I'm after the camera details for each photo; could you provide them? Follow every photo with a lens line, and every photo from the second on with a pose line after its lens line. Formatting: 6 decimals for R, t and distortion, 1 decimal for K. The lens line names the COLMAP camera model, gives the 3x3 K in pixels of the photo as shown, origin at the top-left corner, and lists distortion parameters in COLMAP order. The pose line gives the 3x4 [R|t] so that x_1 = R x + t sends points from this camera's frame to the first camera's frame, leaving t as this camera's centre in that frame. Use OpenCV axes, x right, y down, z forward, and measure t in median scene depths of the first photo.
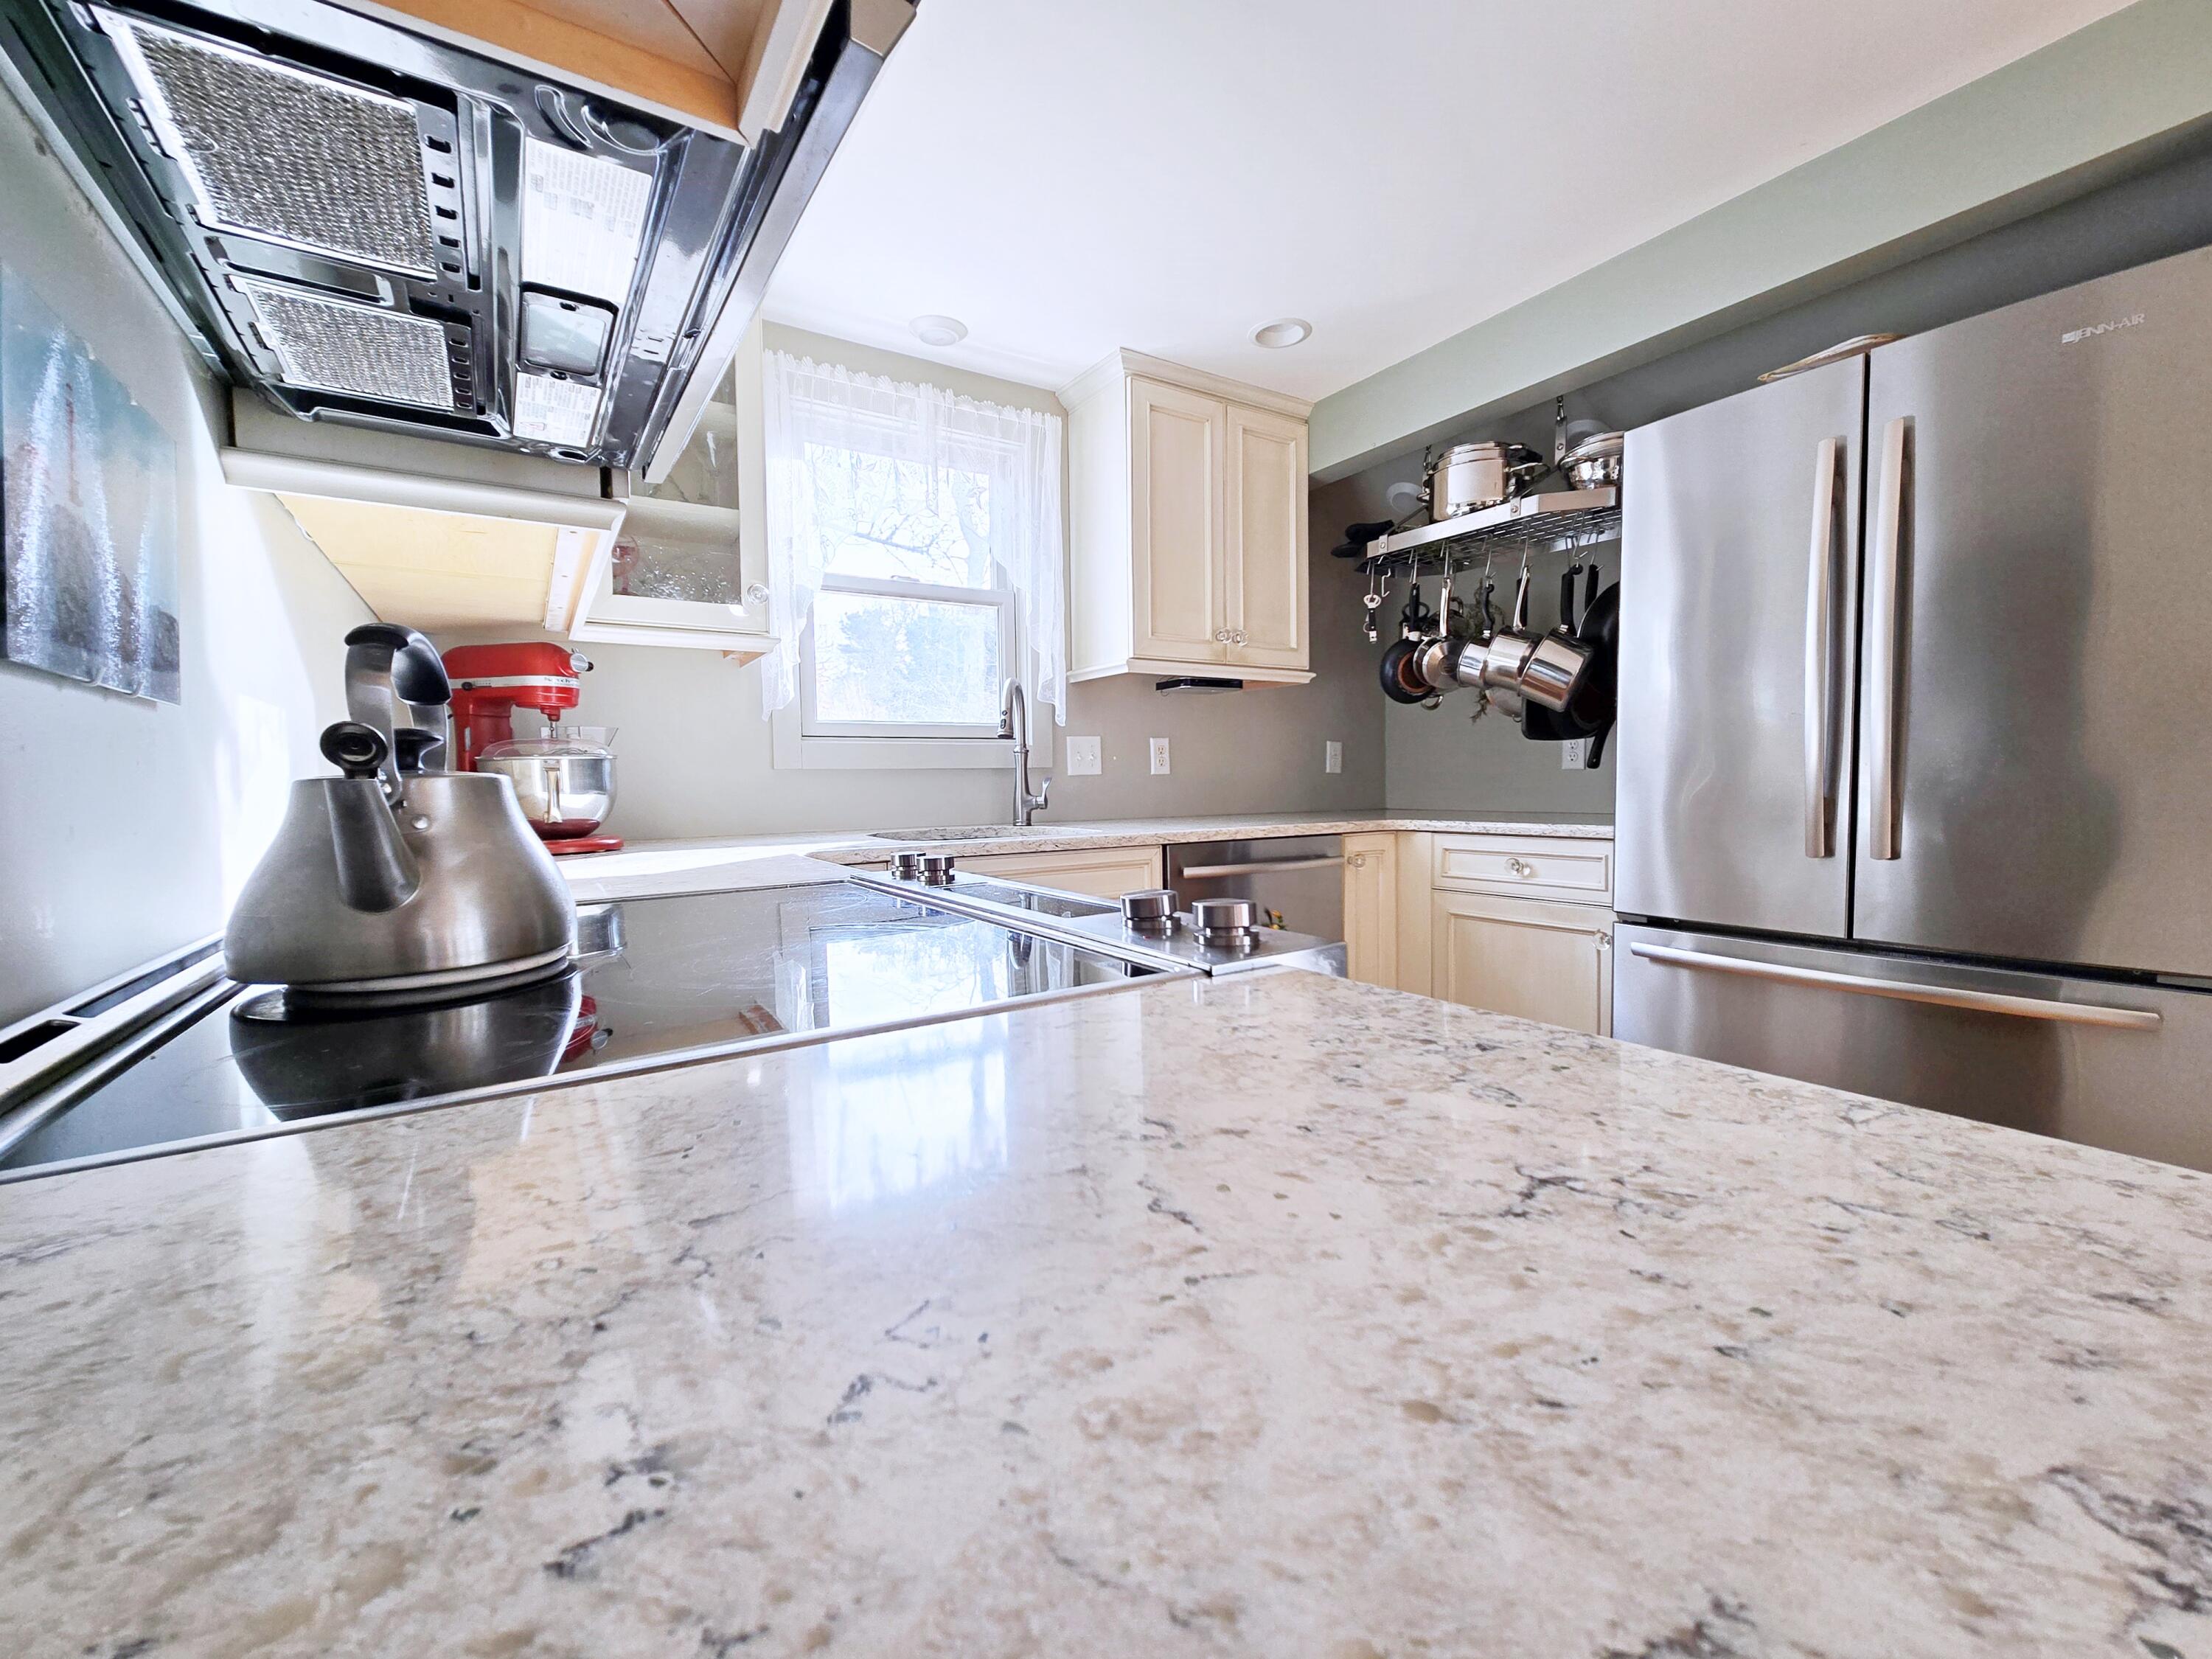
lens RADIAL K [[917.7, 0, 1094.2], [0, 917.7, 819.3], [0, 0, 1]] dist [0.000173, -0.000269]
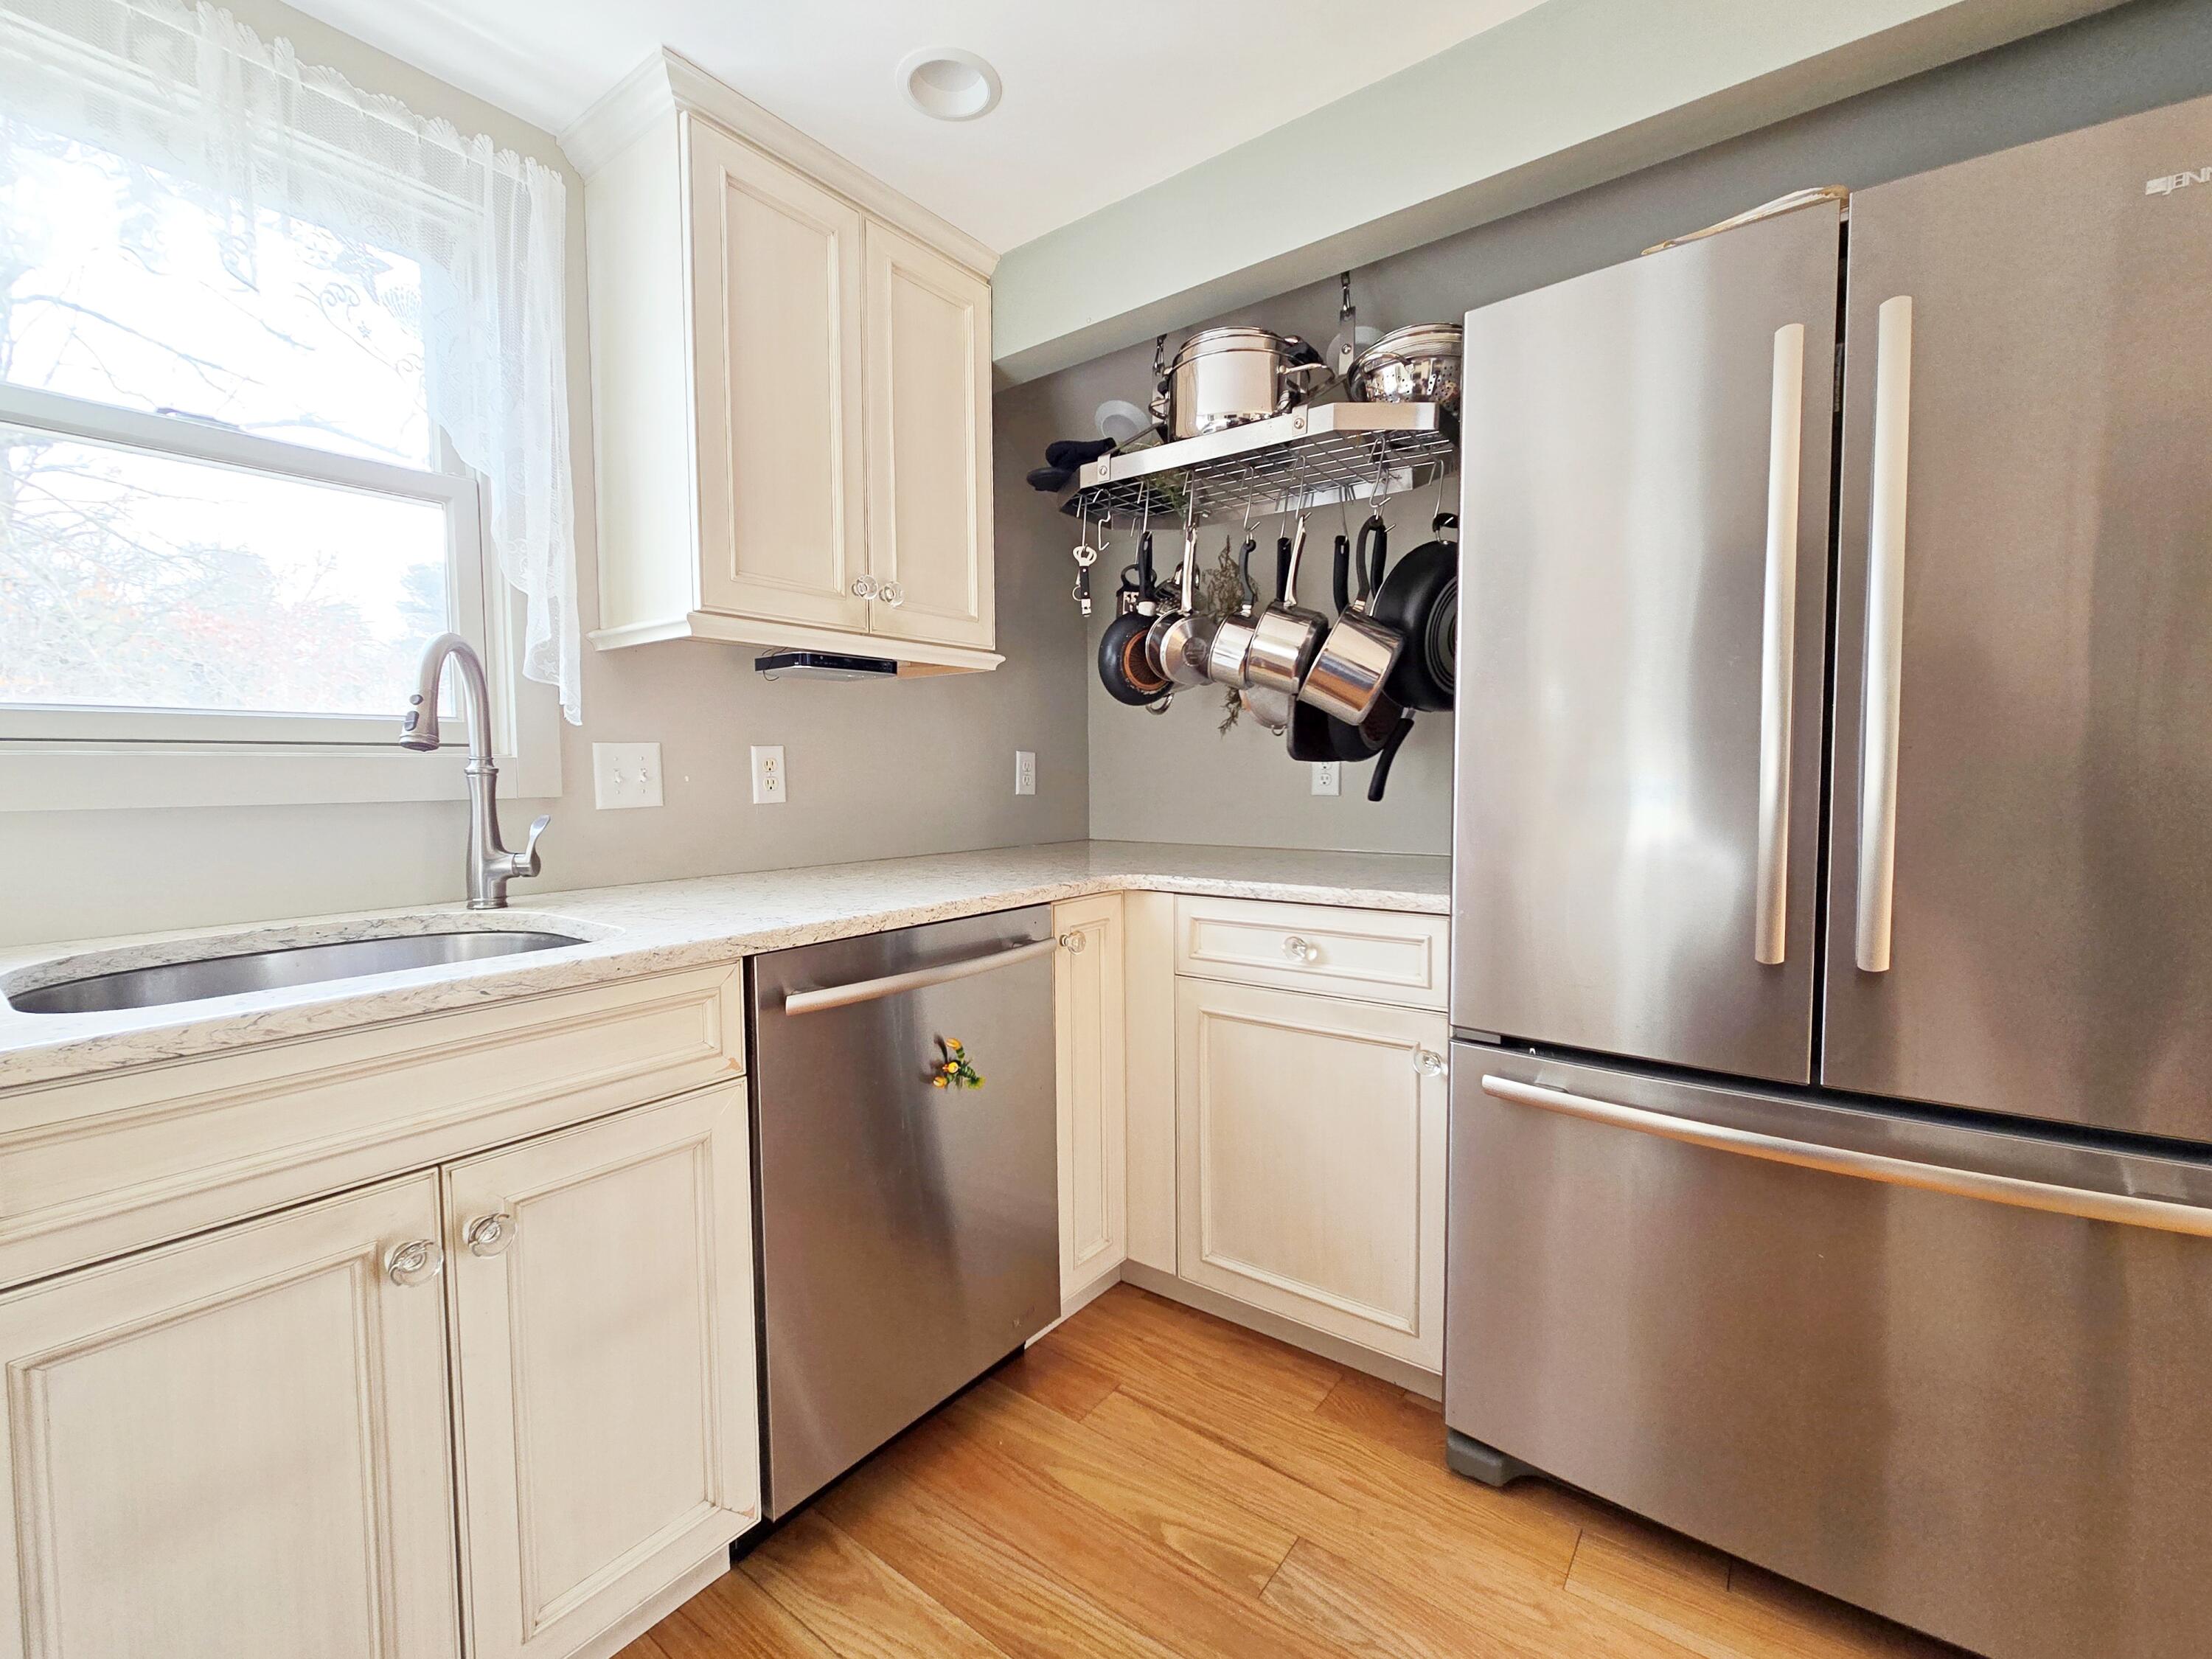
lens RADIAL K [[943.5, 0, 1110.4], [0, 943.5, 819.5], [0, 0, 1]] dist [0.000216, -0.000578]
pose [[0.933393, -0.012039, 0.358655, 0.069613], [0.009784, 0.999919, 0.008102, -0.048776], [-0.358723, -0.004053, 0.933435, 0.362493]]
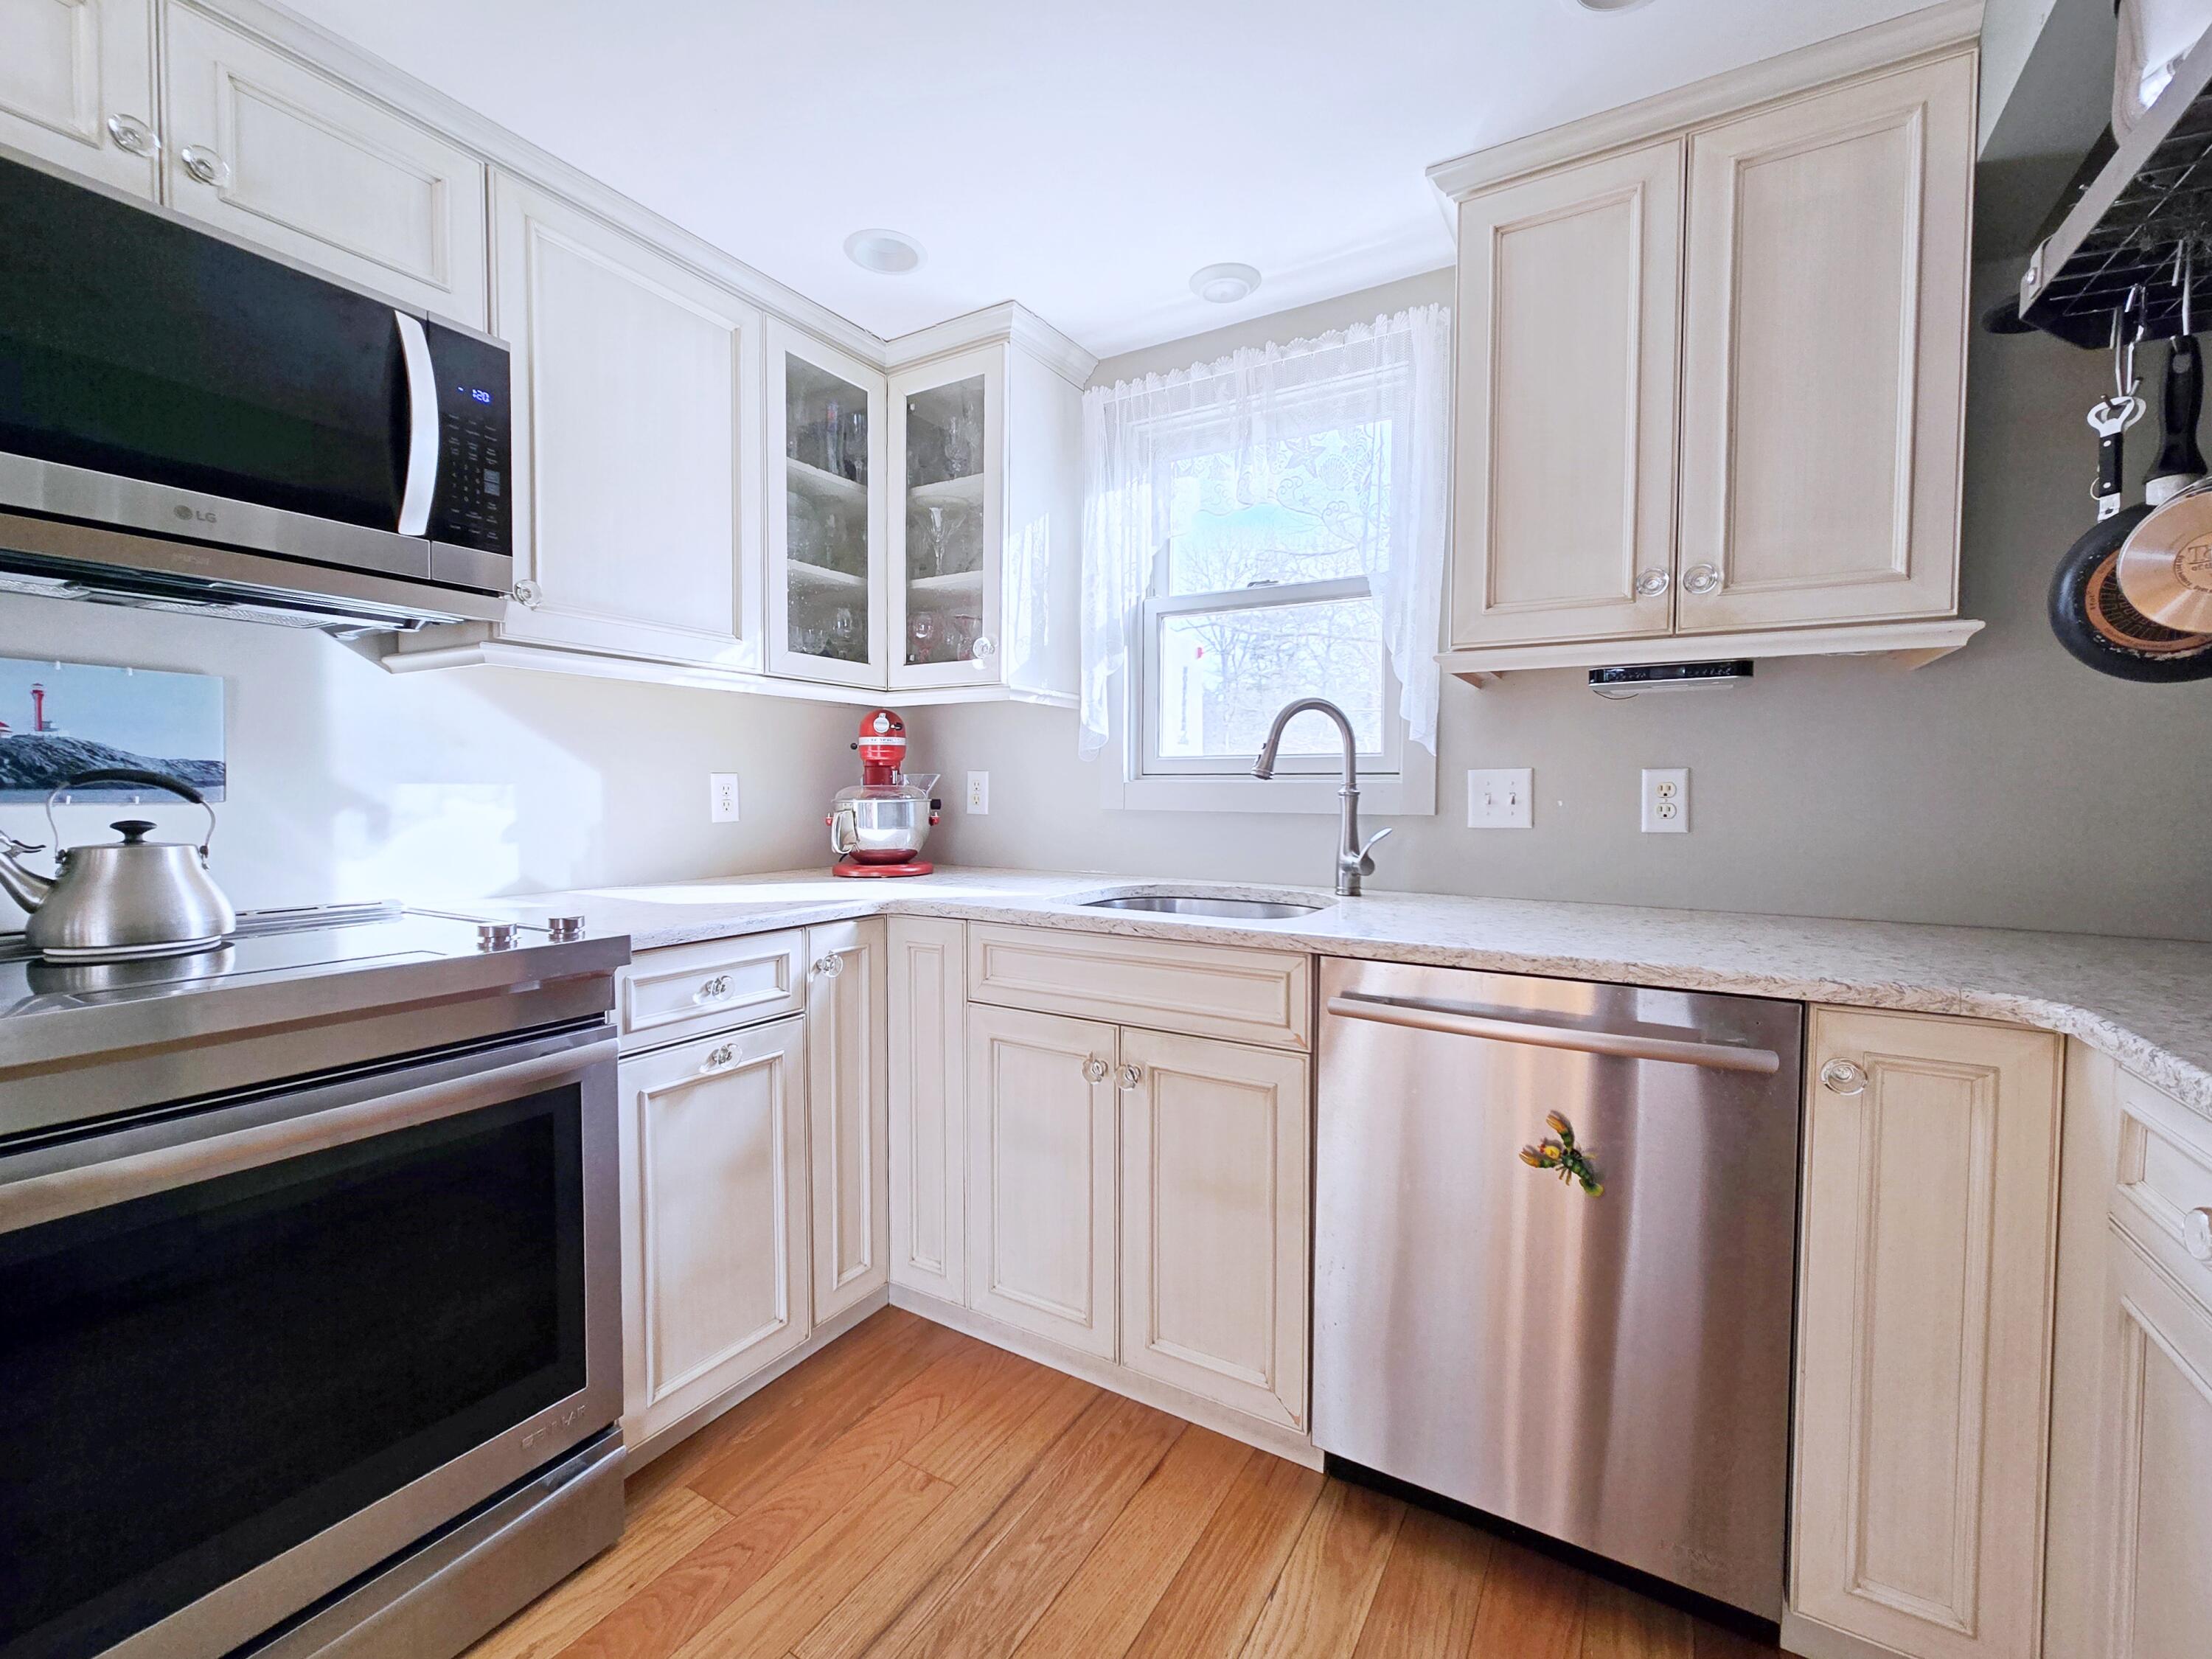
lens RADIAL K [[939.7, 0, 1104.8], [0, 939.7, 819.5], [0, 0, 1]] dist [-0.000999, 0.000085]
pose [[0.452728, 0.047236, -0.890397, 0.520656], [-0.048578, 0.998419, 0.028266, -0.068119], [0.890324, 0.030457, 0.454307, 0.507017]]
